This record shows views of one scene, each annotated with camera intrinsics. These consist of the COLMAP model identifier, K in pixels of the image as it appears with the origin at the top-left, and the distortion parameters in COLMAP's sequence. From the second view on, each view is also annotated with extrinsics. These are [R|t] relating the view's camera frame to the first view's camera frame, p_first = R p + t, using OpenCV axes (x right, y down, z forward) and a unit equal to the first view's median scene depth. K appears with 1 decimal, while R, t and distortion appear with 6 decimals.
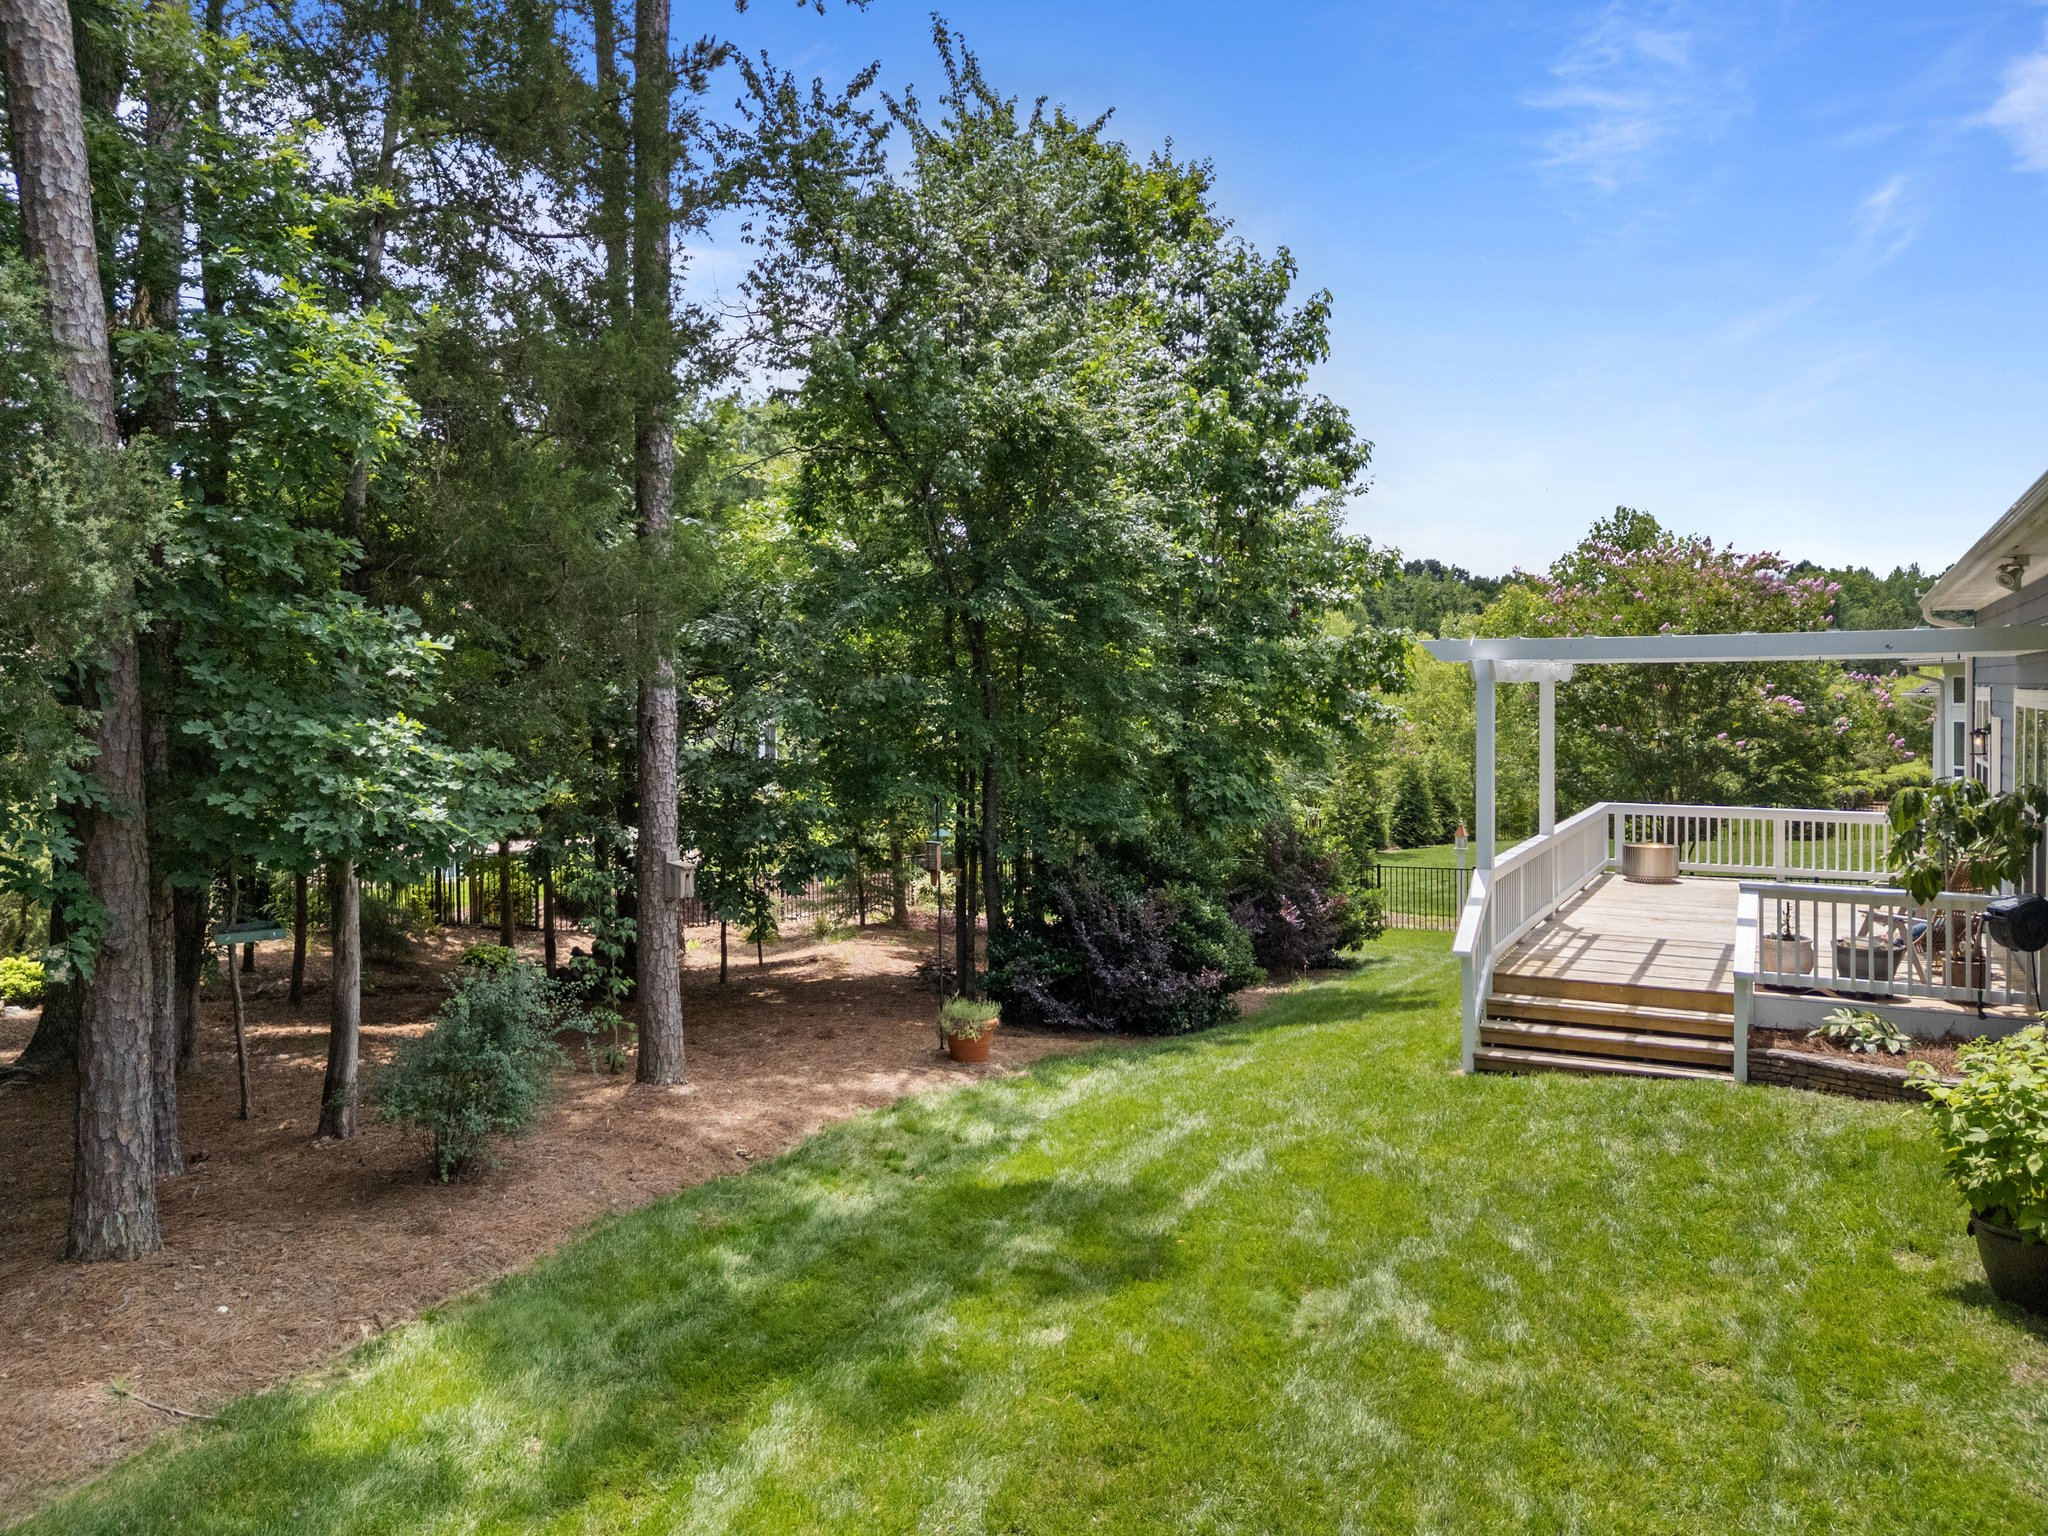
lens RADIAL K [[1500.0, 0, 1028.2], [0, 1500.0, 721.1], [0, 0, 1]] dist [0.099222, -0.183394]
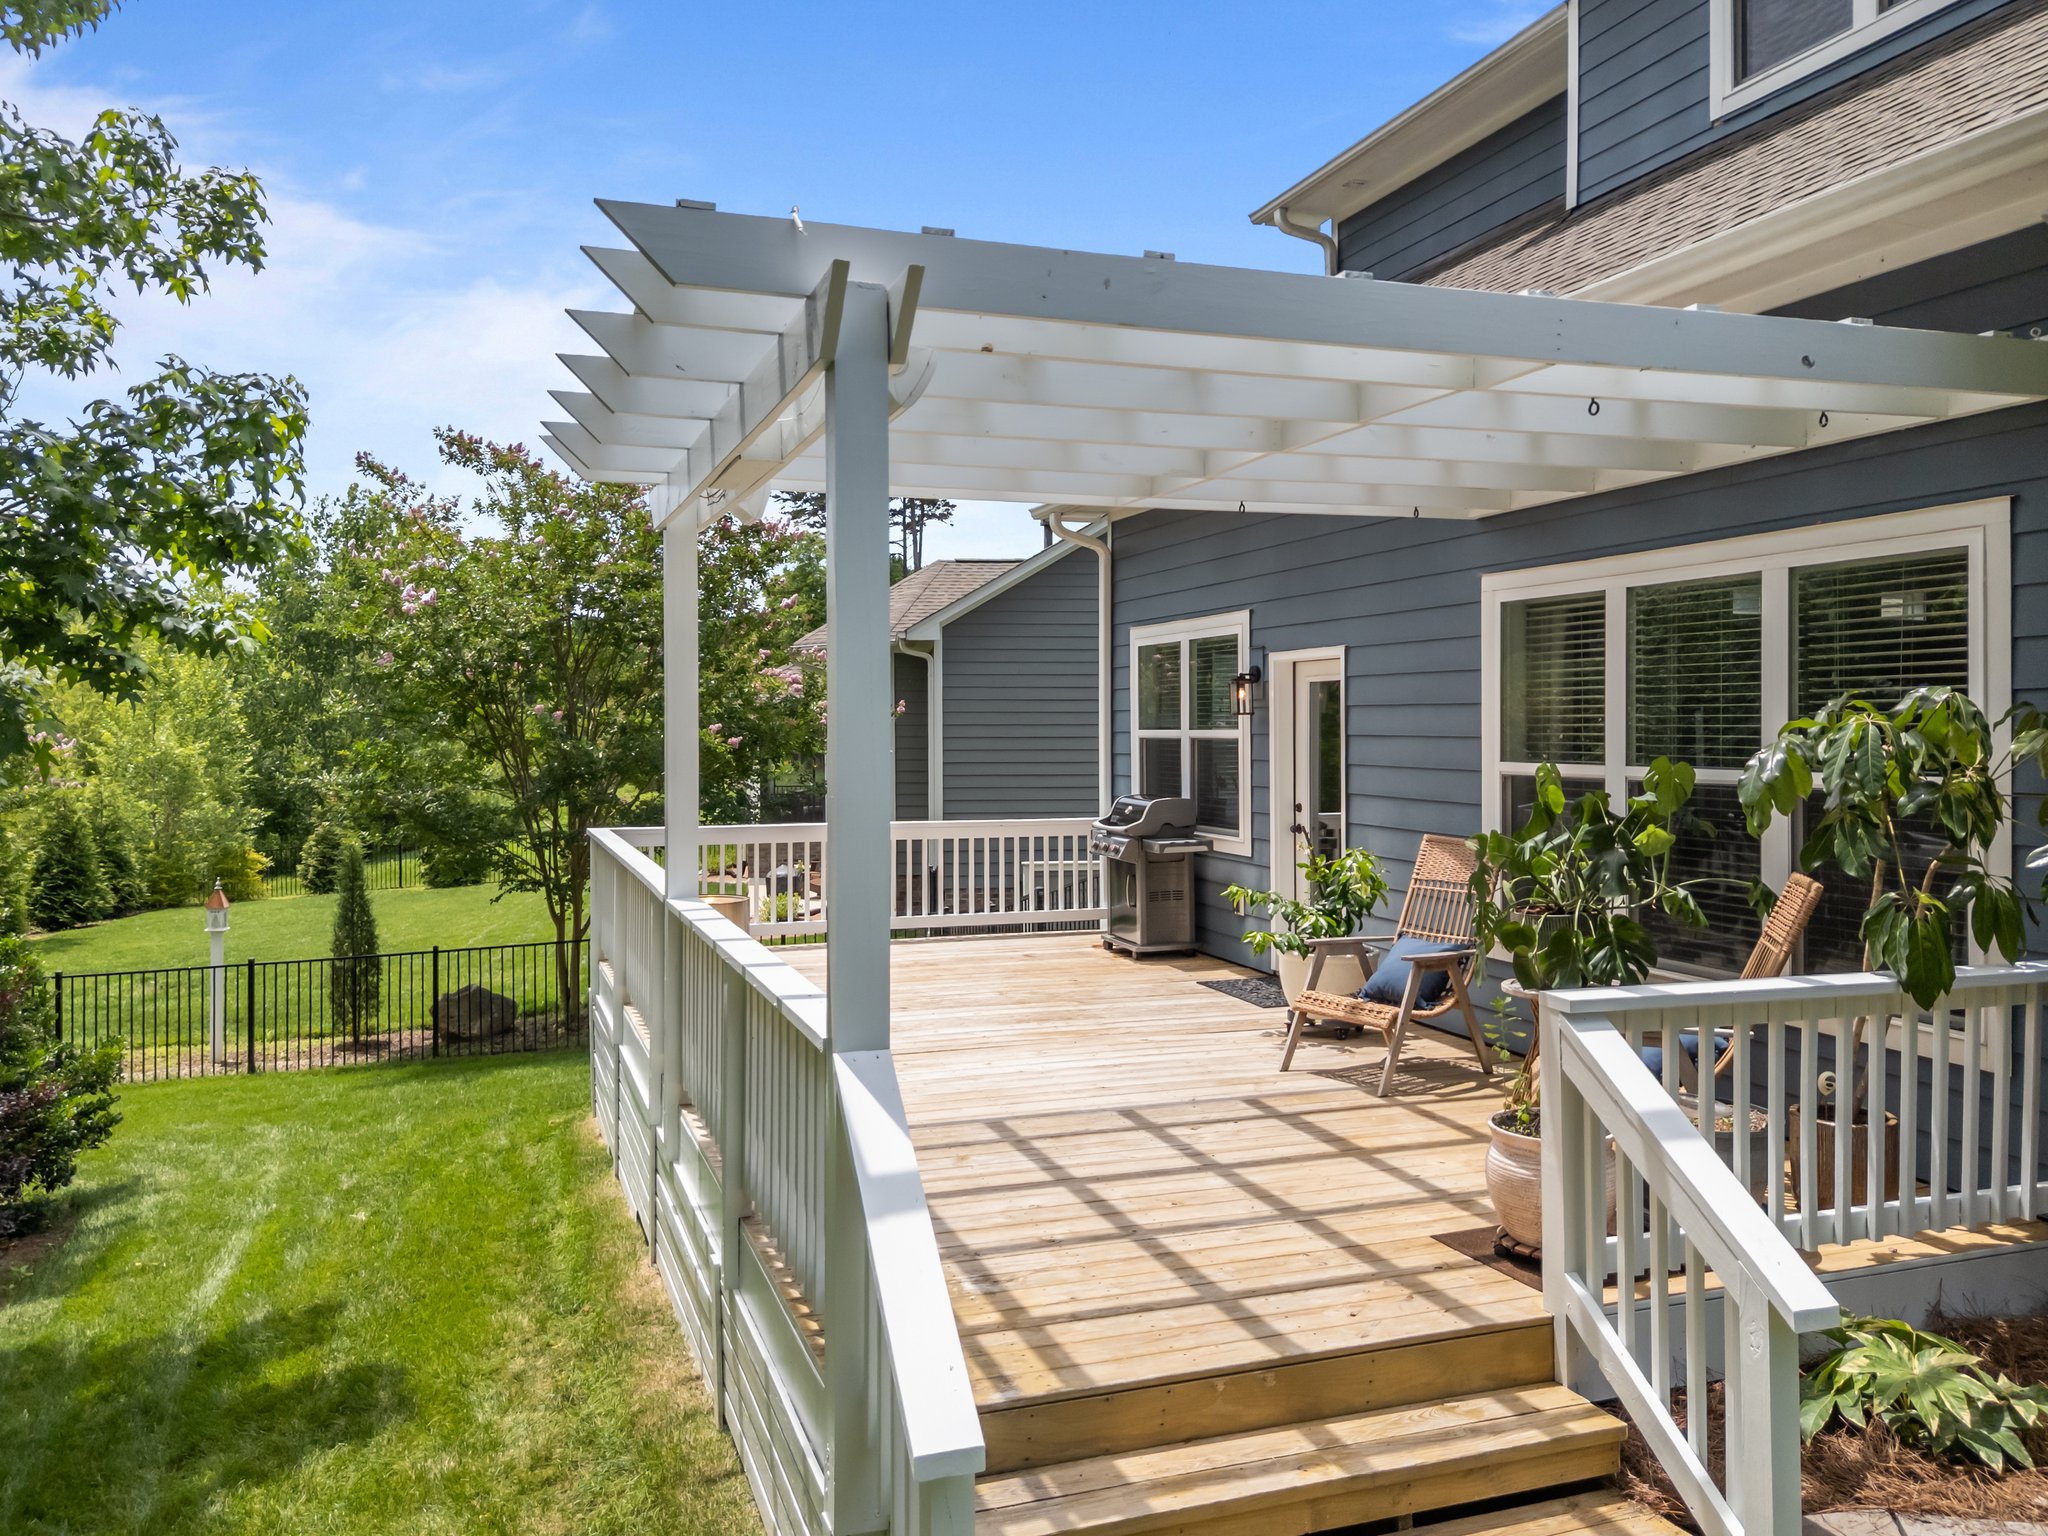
lens RADIAL K [[1526.0, 0, 1018.2], [0, 1526.0, 712.4], [0, 0, 1]] dist [0.037600, -0.000052]
pose [[0.676030, 0.008383, 0.736827, 0.096873], [0.016211, 0.999524, -0.026245, 0.037878], [-0.736696, 0.029687, 0.675572, 0.651909]]
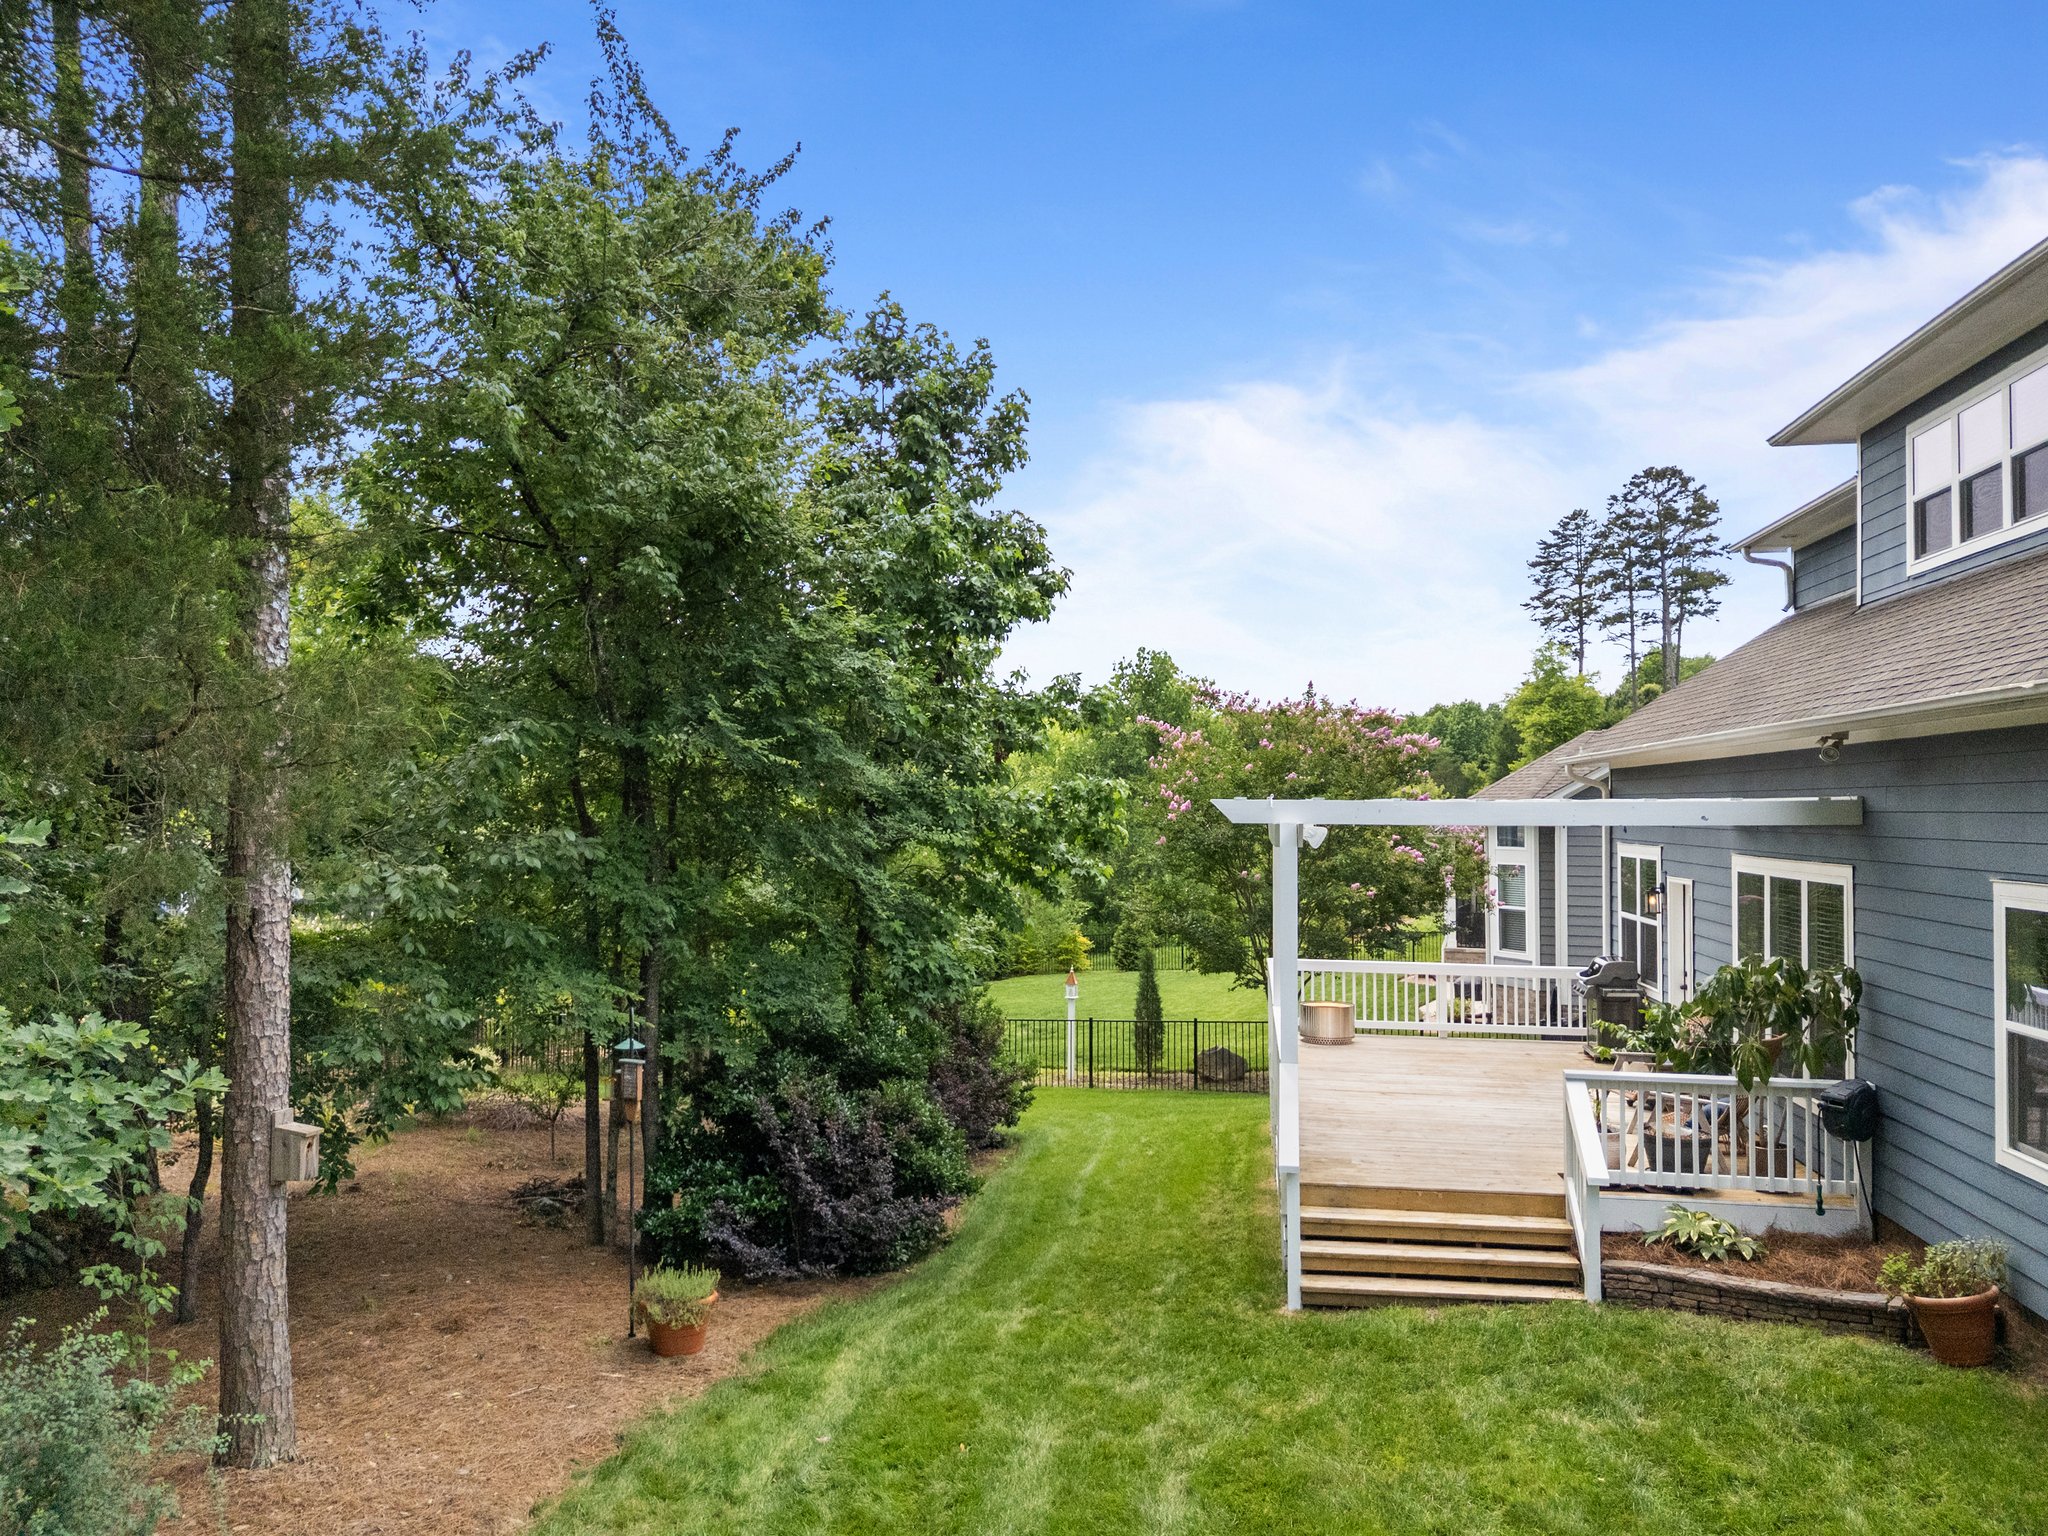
lens RADIAL K [[1519.9, 0, 1028.3], [0, 1519.9, 775.9], [0, 0, 1]] dist [0.072482, -0.078901]
pose [[0.942674, 0.016582, 0.333303, -0.112859], [-0.002047, 0.999033, -0.043912, -0.023581], [-0.333709, 0.040713, 0.941797, 0.174273]]
